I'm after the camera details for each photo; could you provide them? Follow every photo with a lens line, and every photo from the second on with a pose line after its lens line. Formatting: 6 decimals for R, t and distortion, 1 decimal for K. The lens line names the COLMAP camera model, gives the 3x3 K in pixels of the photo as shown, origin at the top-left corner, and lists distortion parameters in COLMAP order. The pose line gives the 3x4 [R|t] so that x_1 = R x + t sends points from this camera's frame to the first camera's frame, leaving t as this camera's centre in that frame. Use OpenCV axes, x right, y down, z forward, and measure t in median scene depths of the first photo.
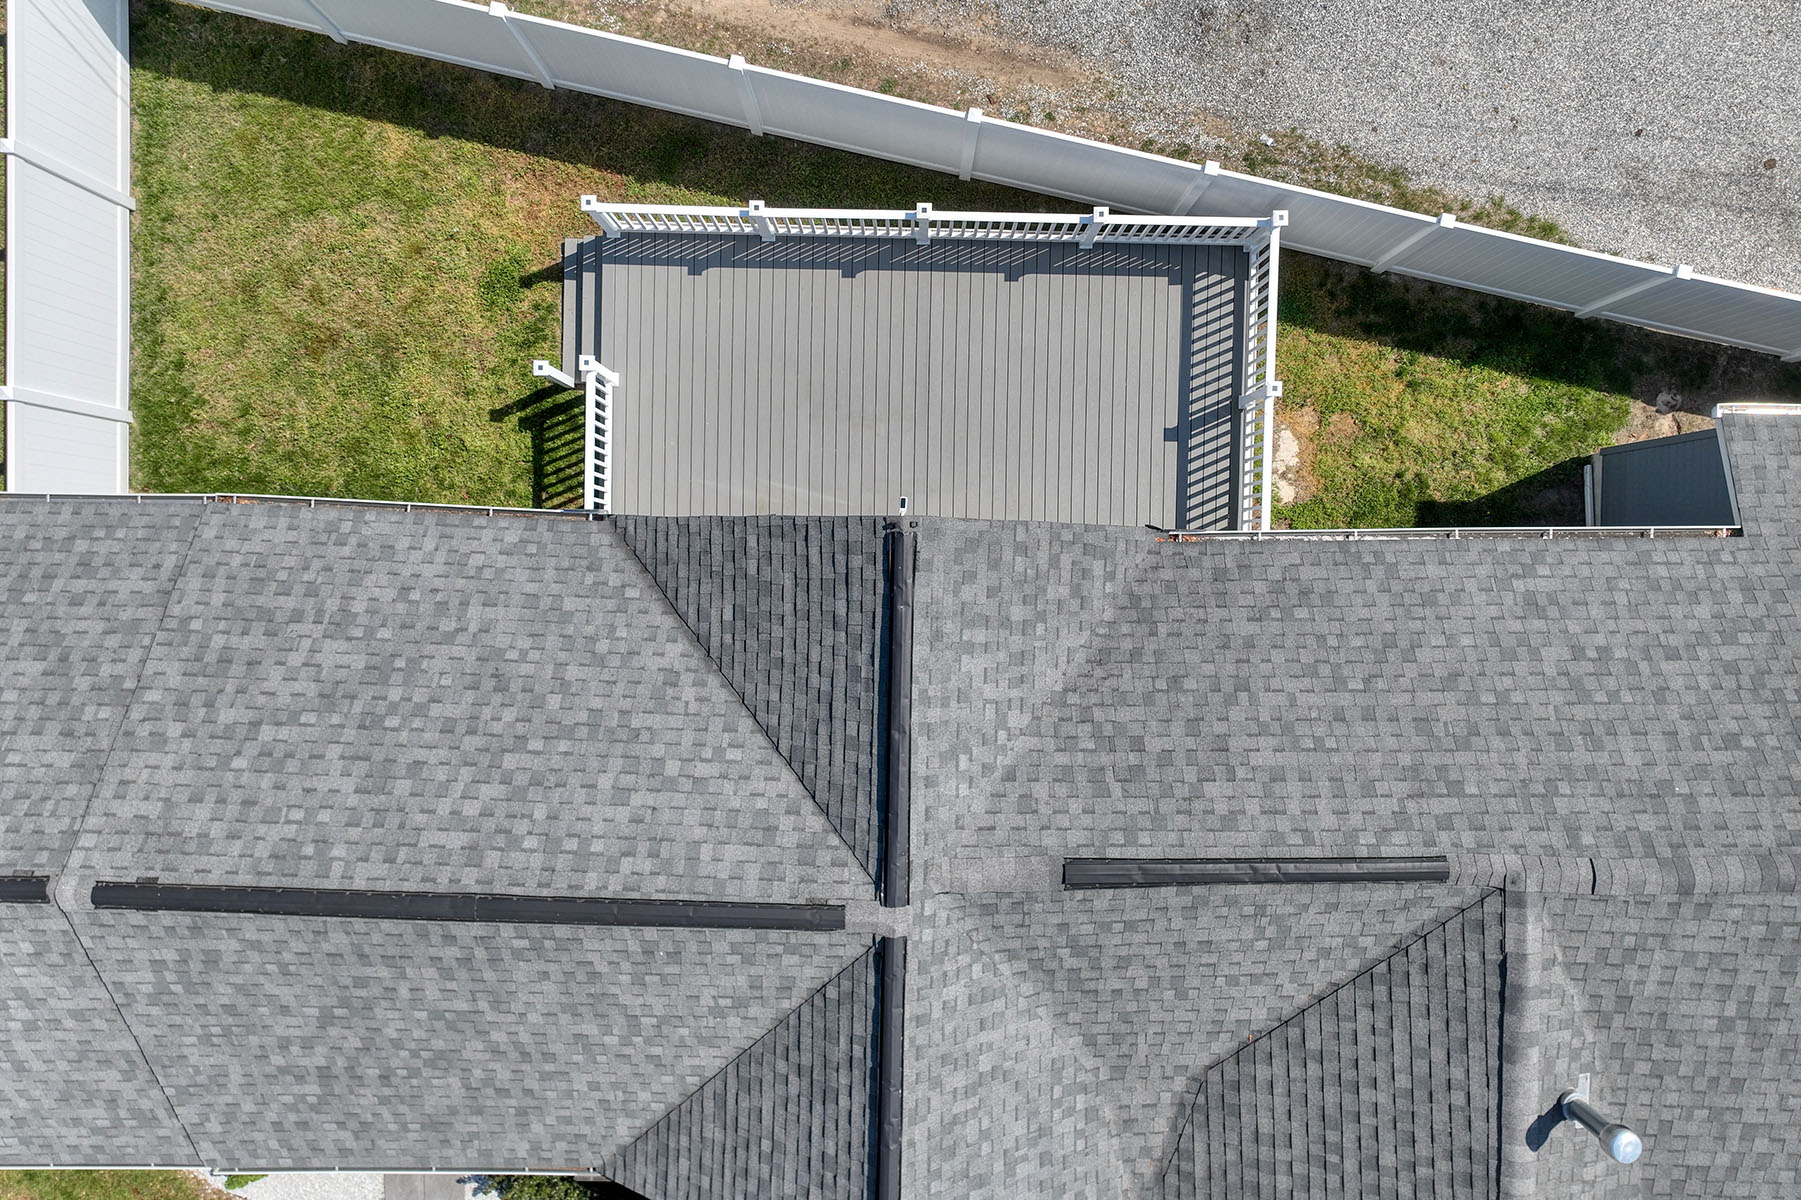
lens RADIAL K [[1264.1, 0, 897.4], [0, 1264.1, 593.4], [0, 0, 1]] dist [-0.001326, 0.016214]
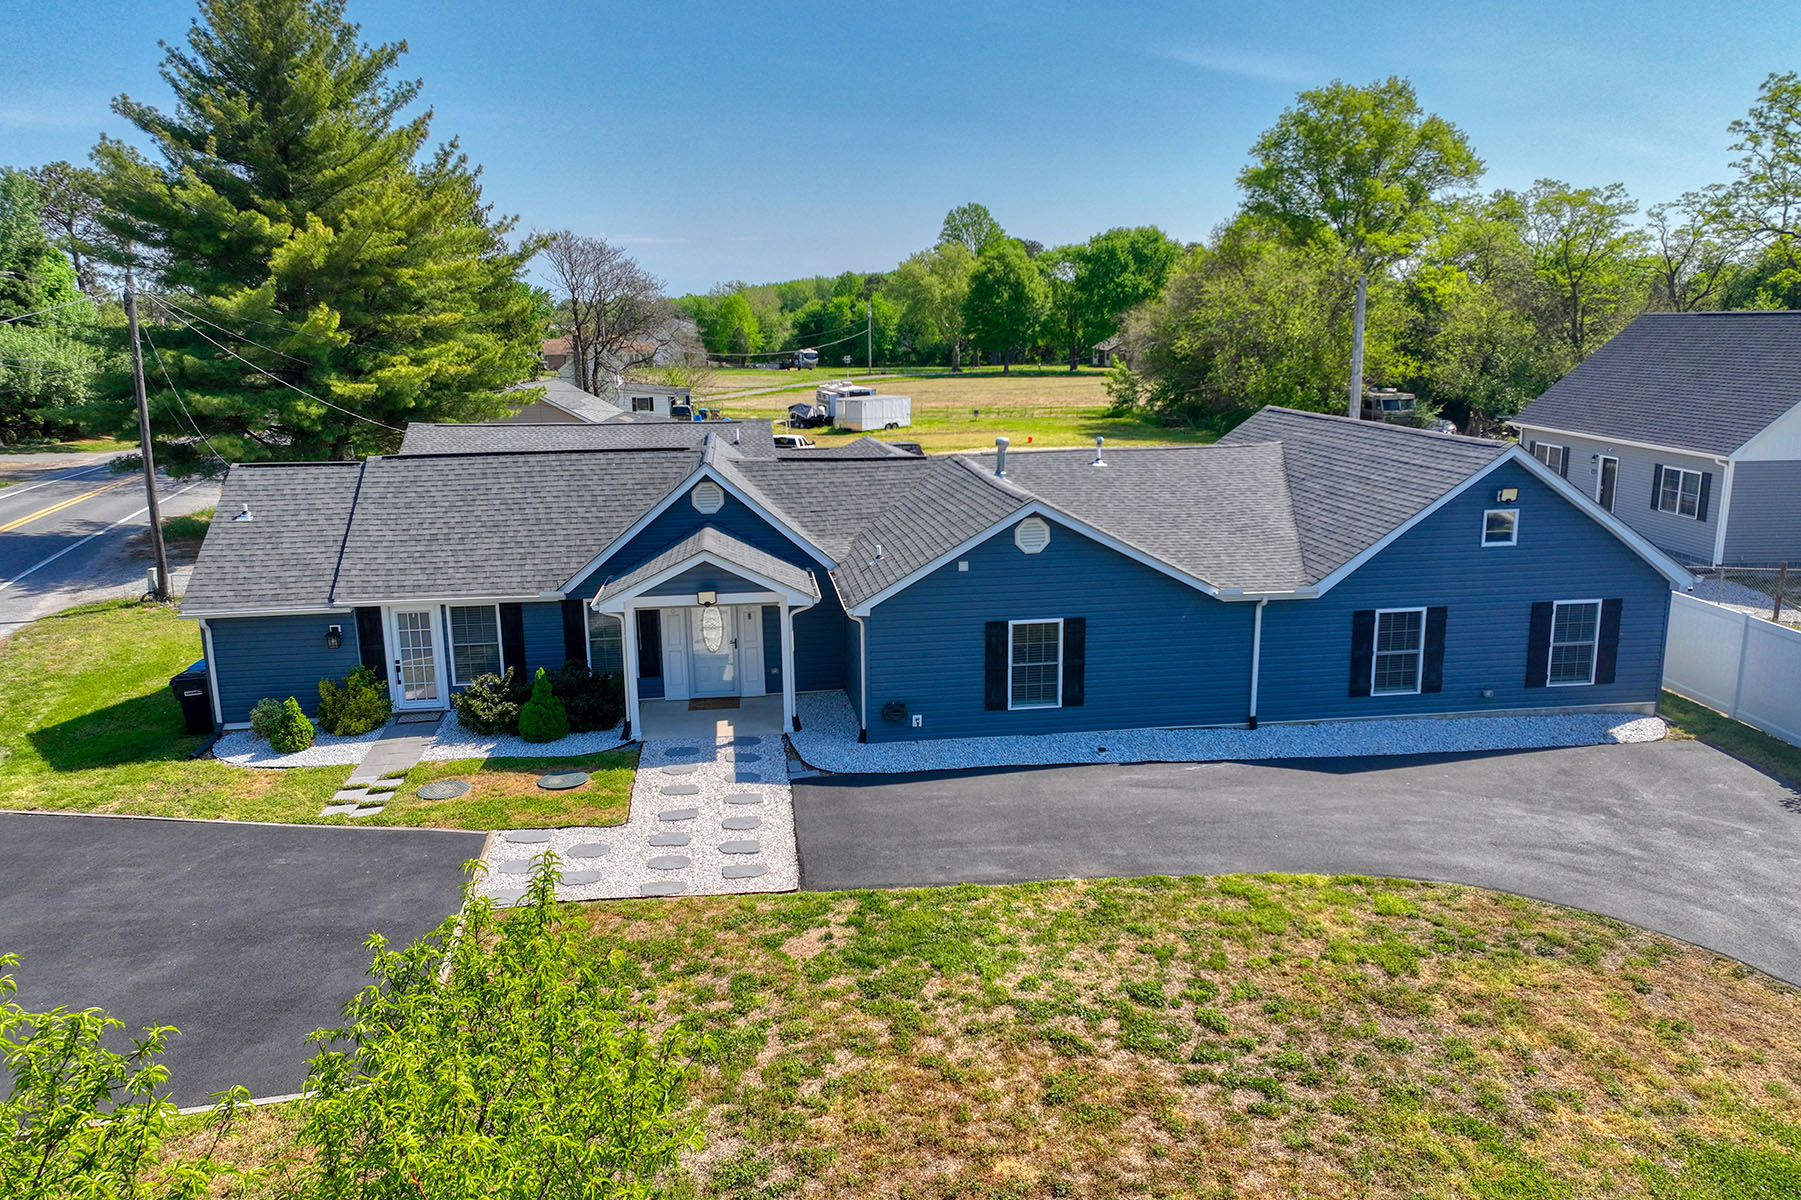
lens RADIAL K [[1264.1, 0, 904.9], [0, 1264.1, 597.9], [0, 0, 1]] dist [-0.001326, 0.016214]
pose [[0.987721, -0.041815, 0.150530, -0.007601], [0.155729, 0.186421, -0.970049, 2.434259], [0.012501, 0.981580, 0.190644, 0.691557]]
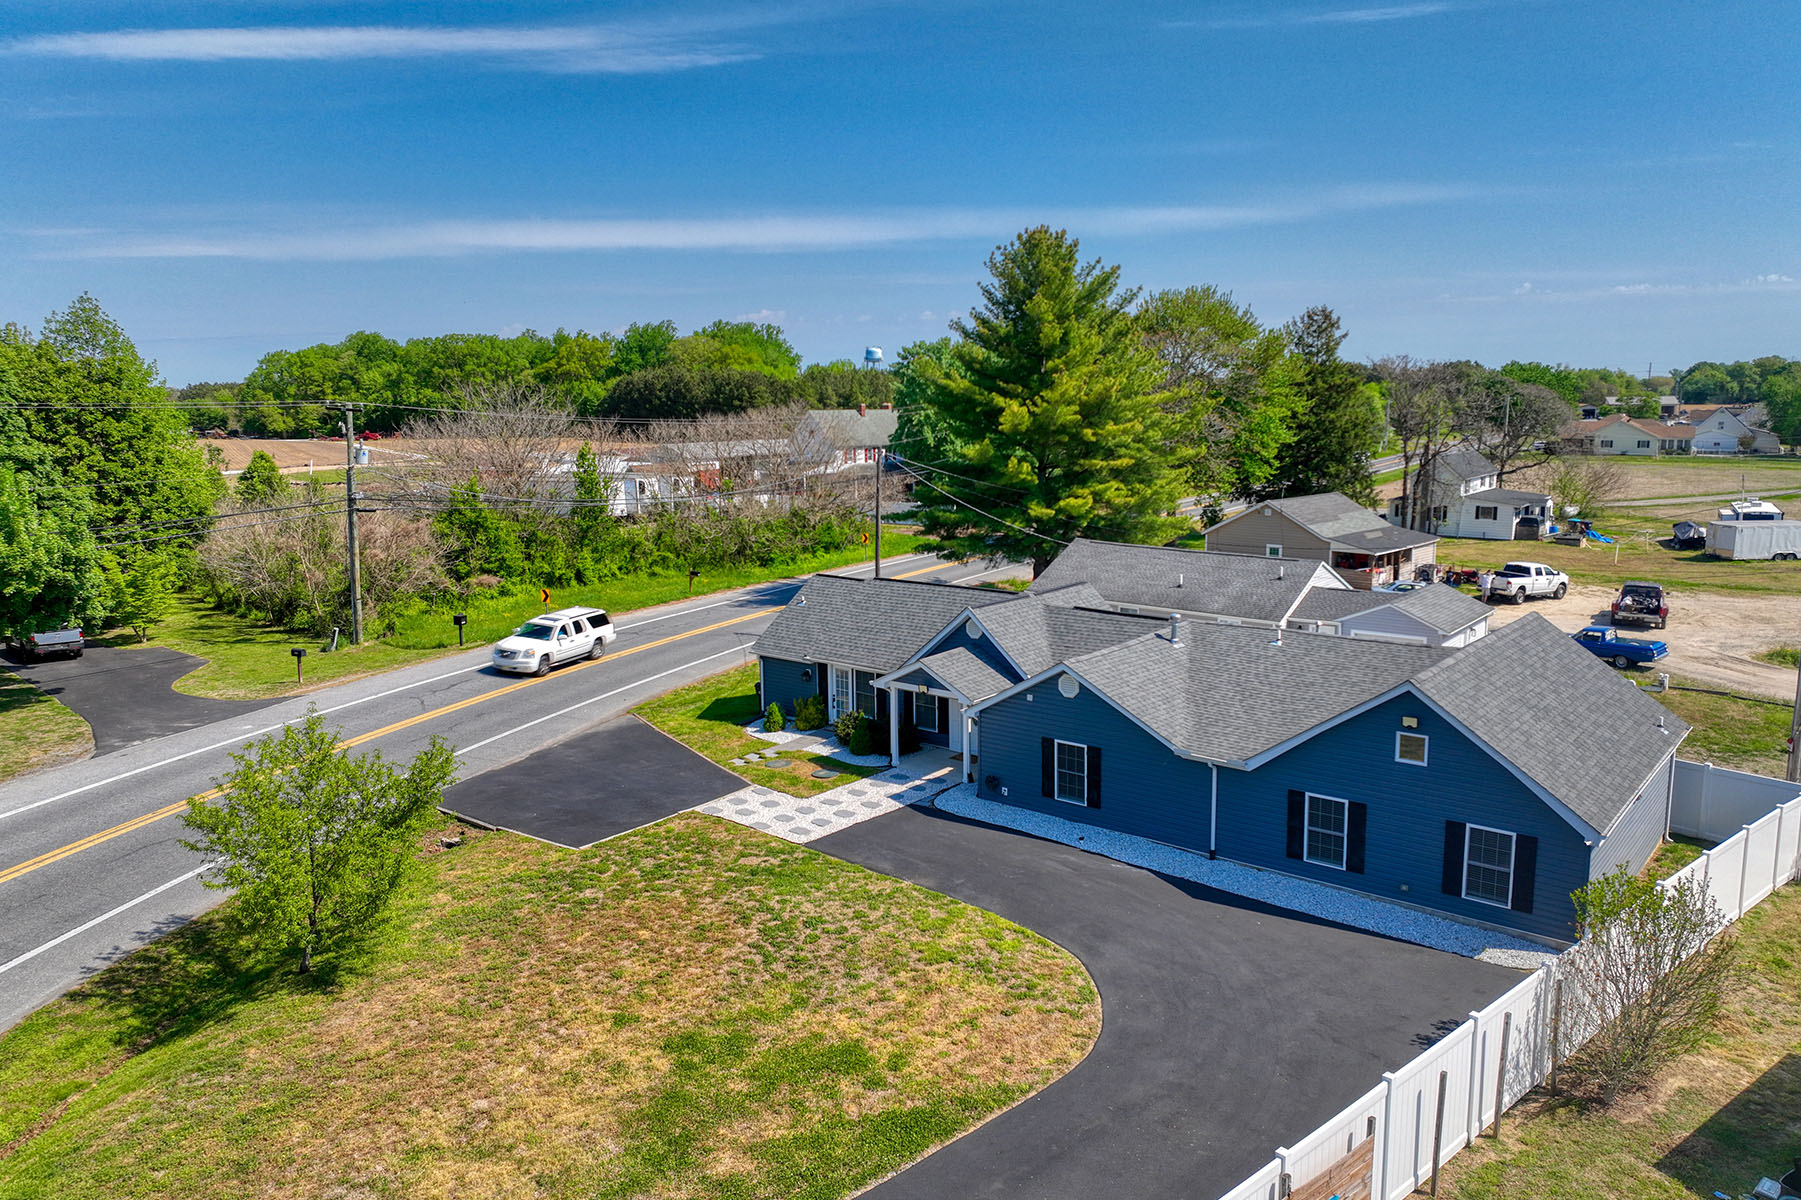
lens RADIAL K [[1264.1, 0, 903.2], [0, 1264.1, 591.5], [0, 0, 1]] dist [-0.001326, 0.016214]
pose [[0.782912, 0.091081, -0.615429, 1.759310], [-0.622094, 0.103730, -0.776040, 2.974576], [-0.006844, 0.990426, 0.137872, 0.390641]]
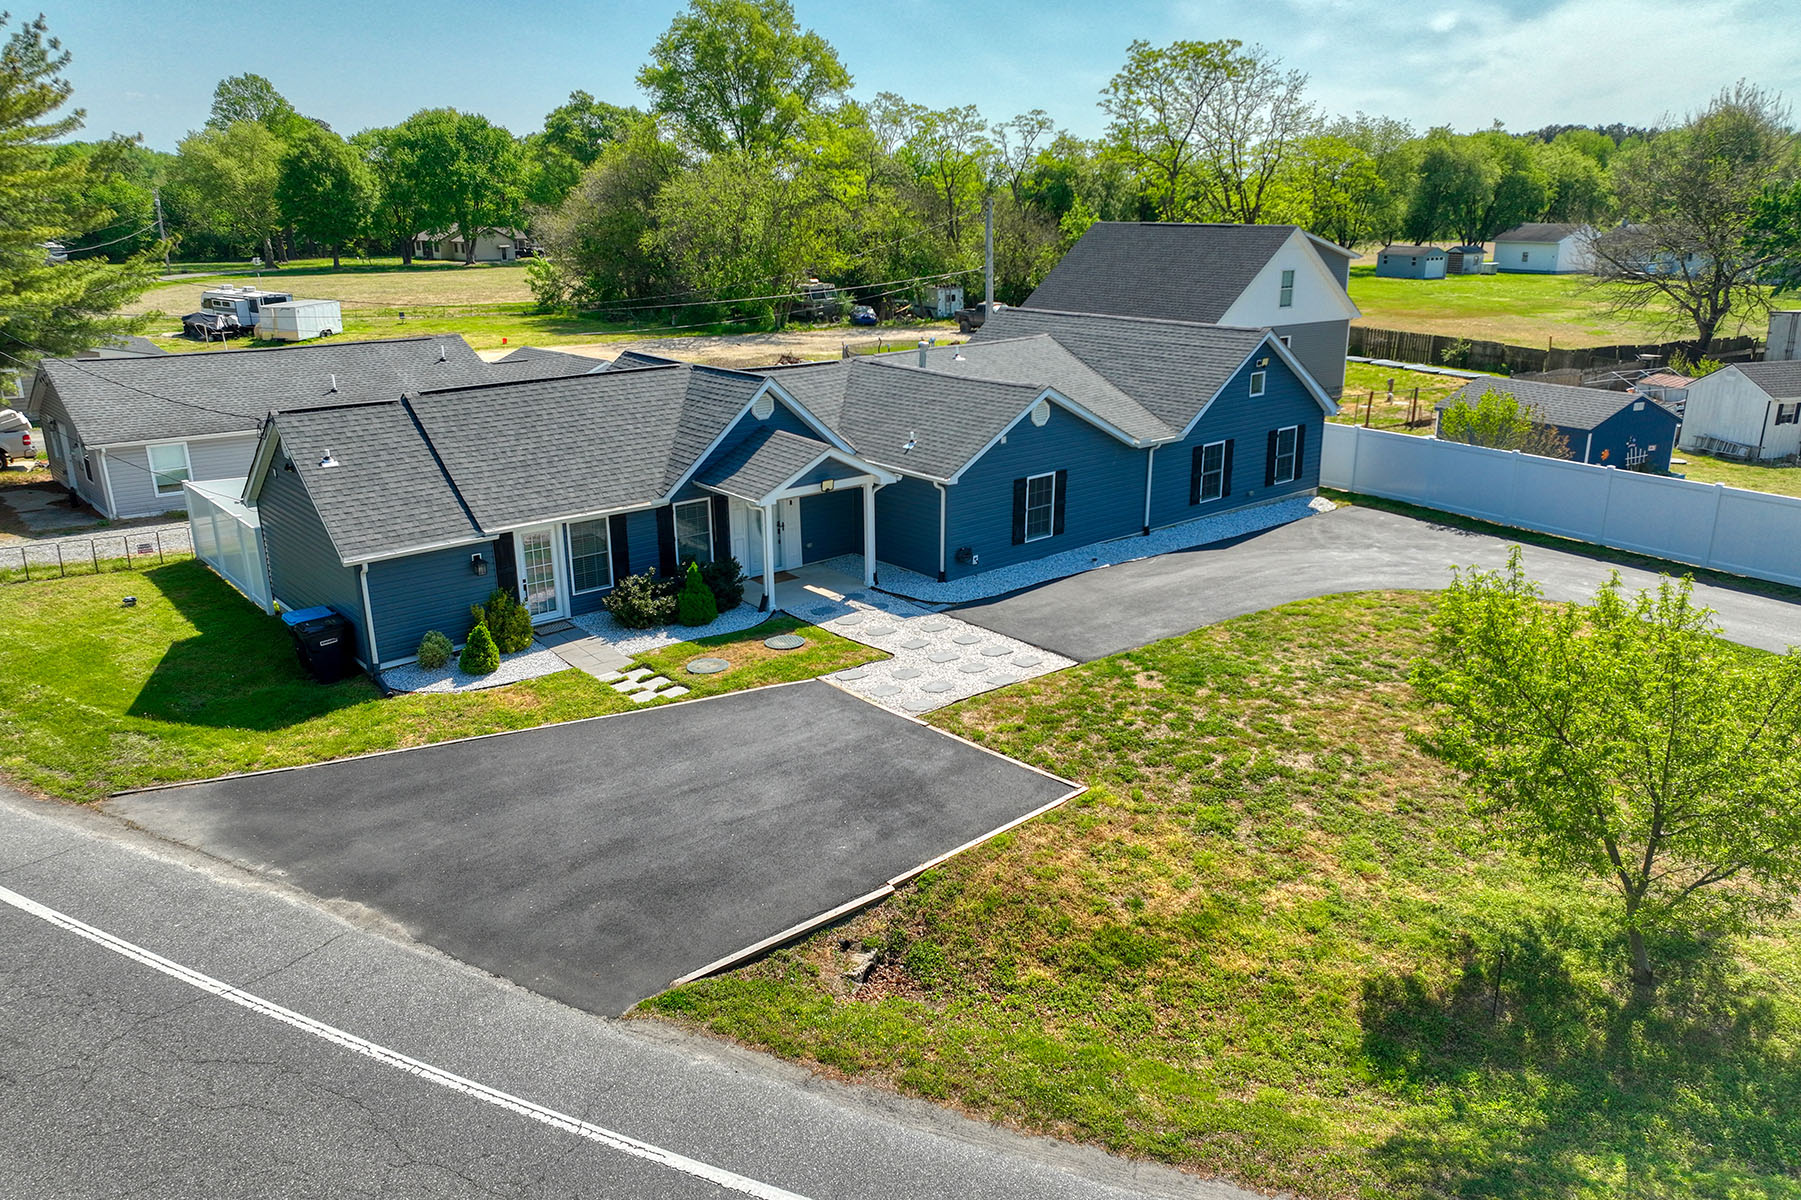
lens RADIAL K [[1264.1, 0, 903.6], [0, 1264.1, 598.7], [0, 0, 1]] dist [-0.001326, 0.016214]
pose [[0.750211, -0.202749, 0.629346, -1.351315], [0.660876, 0.200240, -0.723289, 2.390757], [0.020626, 0.958539, 0.284214, 0.591745]]
